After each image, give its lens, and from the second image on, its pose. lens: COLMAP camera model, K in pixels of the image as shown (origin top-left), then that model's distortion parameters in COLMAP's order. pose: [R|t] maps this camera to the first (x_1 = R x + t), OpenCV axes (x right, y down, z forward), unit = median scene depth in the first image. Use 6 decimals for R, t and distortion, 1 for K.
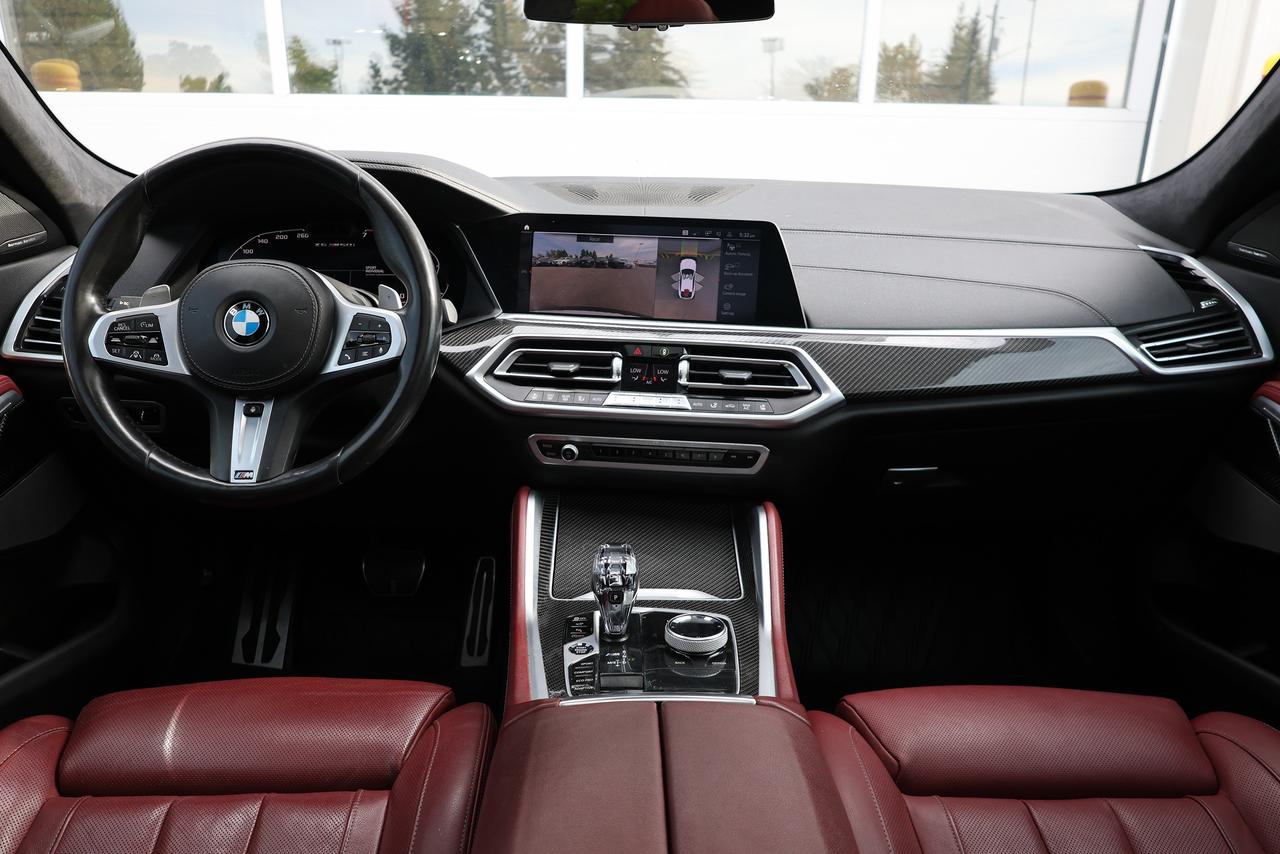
lens RADIAL K [[895.9, 0, 640.0], [0, 895.9, 427.0], [0, 0, 1]] dist [-0.002958, 0.000814]
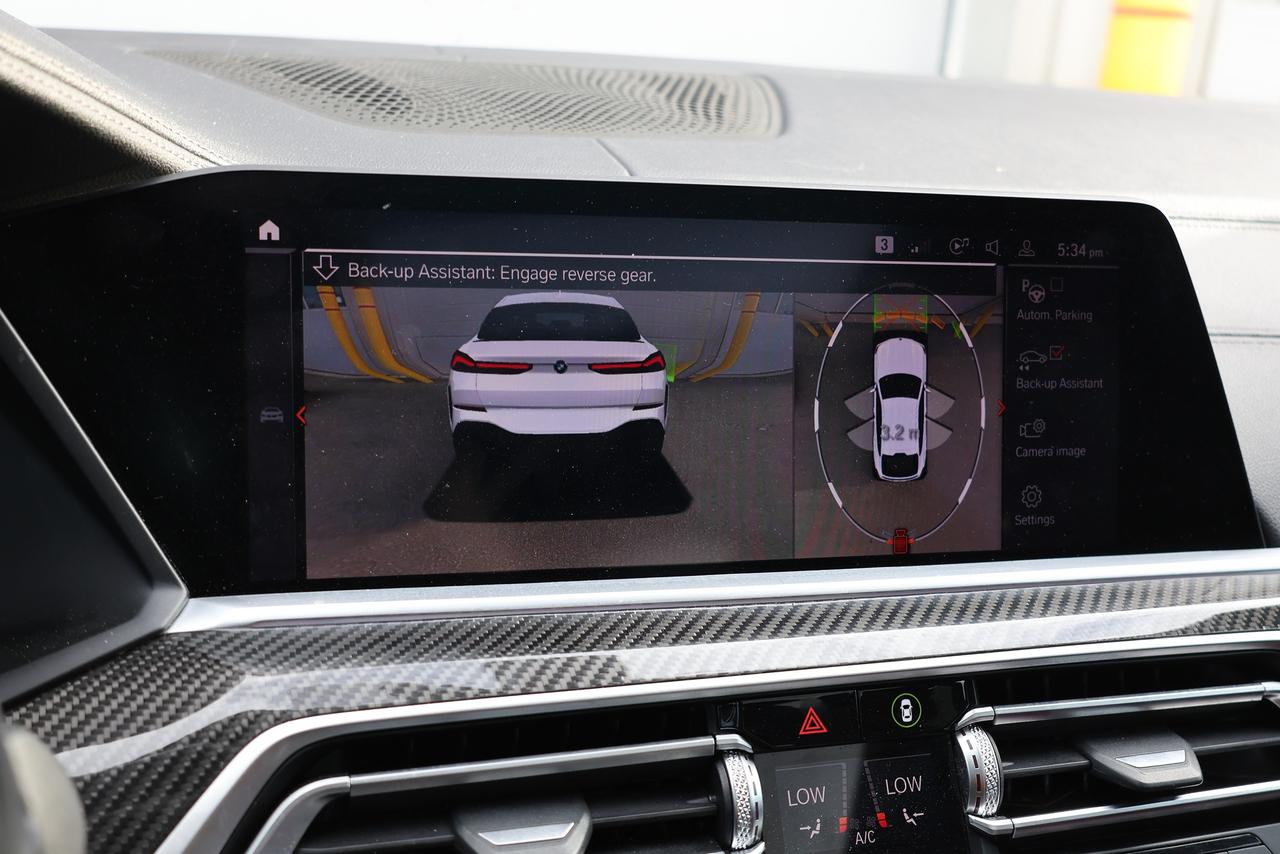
lens RADIAL K [[1289.1, 0, 640.0], [0, 1289.1, 427.0], [0, 0, 1]] dist [0.007924, 0.028806]
pose [[0.919492, -0.079423, 0.385002, -0.179061], [0.078296, 0.996756, 0.018630, -0.176262], [-0.385233, 0.013014, 0.922728, 0.670654]]
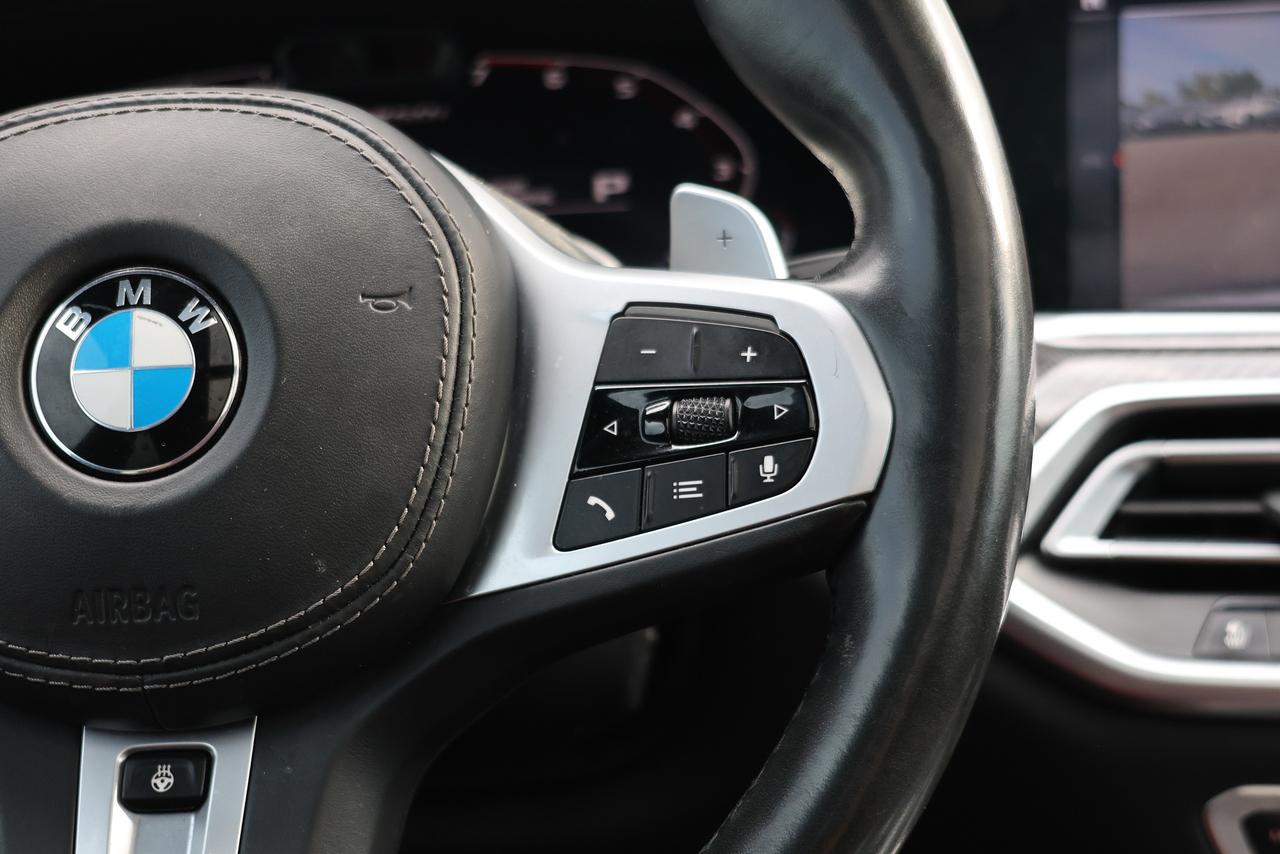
lens RADIAL K [[1837.6, 0, 640.0], [0, 1837.6, 427.0], [0, 0, 1]] dist [-0.017261, -0.067851]
pose [[0.996327, -0.052055, -0.067987, -0.240367], [0.043904, 0.992241, -0.116323, -0.039183], [0.073515, 0.112911, 0.990882, 0.478655]]
